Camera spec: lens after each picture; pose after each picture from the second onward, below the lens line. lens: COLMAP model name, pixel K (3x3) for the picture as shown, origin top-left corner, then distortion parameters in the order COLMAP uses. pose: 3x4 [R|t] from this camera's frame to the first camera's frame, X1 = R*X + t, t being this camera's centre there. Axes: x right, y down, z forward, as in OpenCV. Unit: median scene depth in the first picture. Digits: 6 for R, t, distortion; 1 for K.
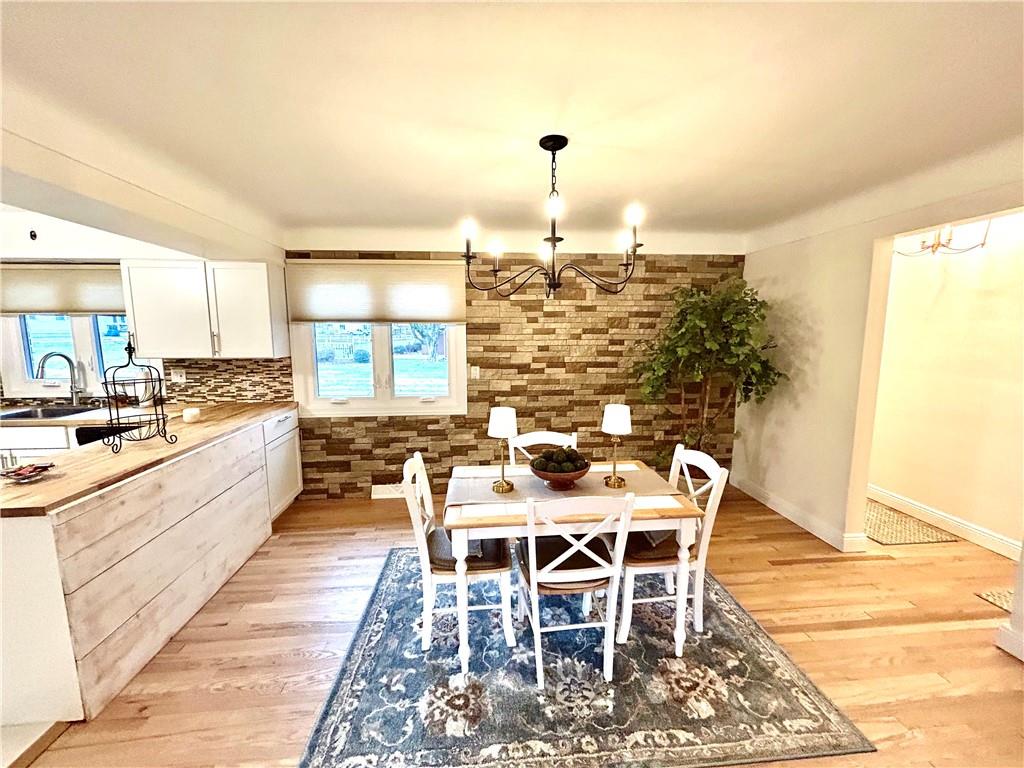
lens RADIAL K [[411.5, 0, 513.1], [0, 411.5, 383.2], [0, 0, 1]] dist [-0.001730, -0.000166]
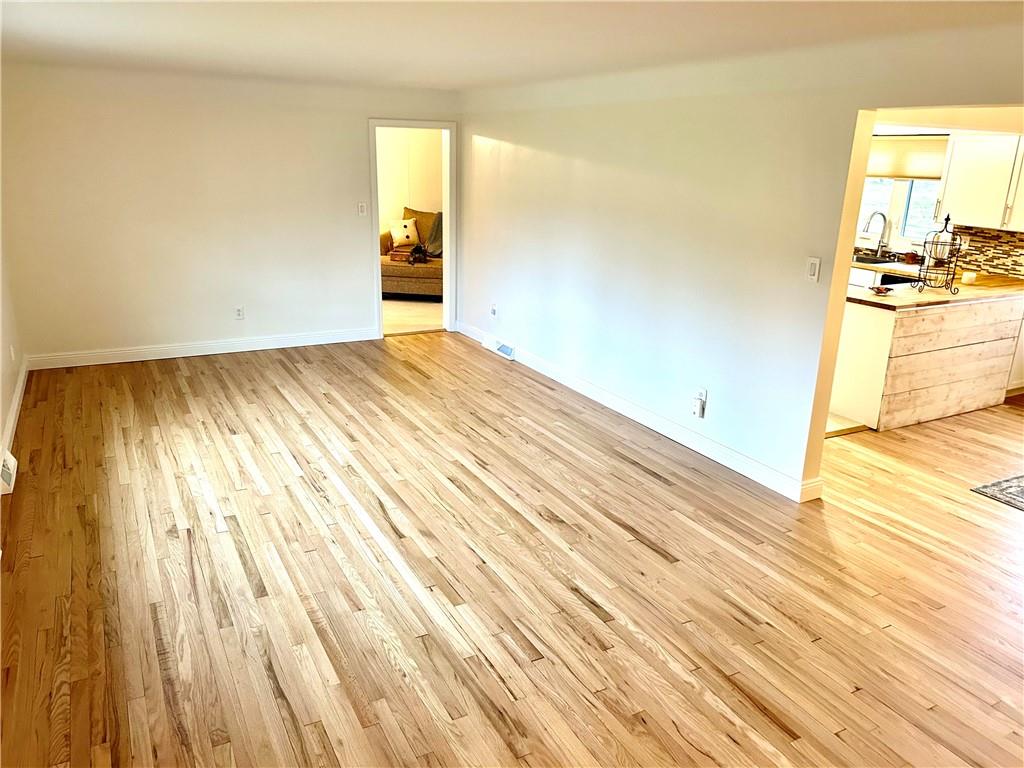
lens RADIAL K [[764.6, 0, 511.1], [0, 764.6, 386.0], [0, 0, 1]] dist [0.009168, 0.001116]
pose [[0.388562, 0.283747, -0.876645, 0.590314], [-0.144242, 0.958406, 0.246277, 0.018598], [0.910062, 0.030756, 0.413329, -0.893046]]
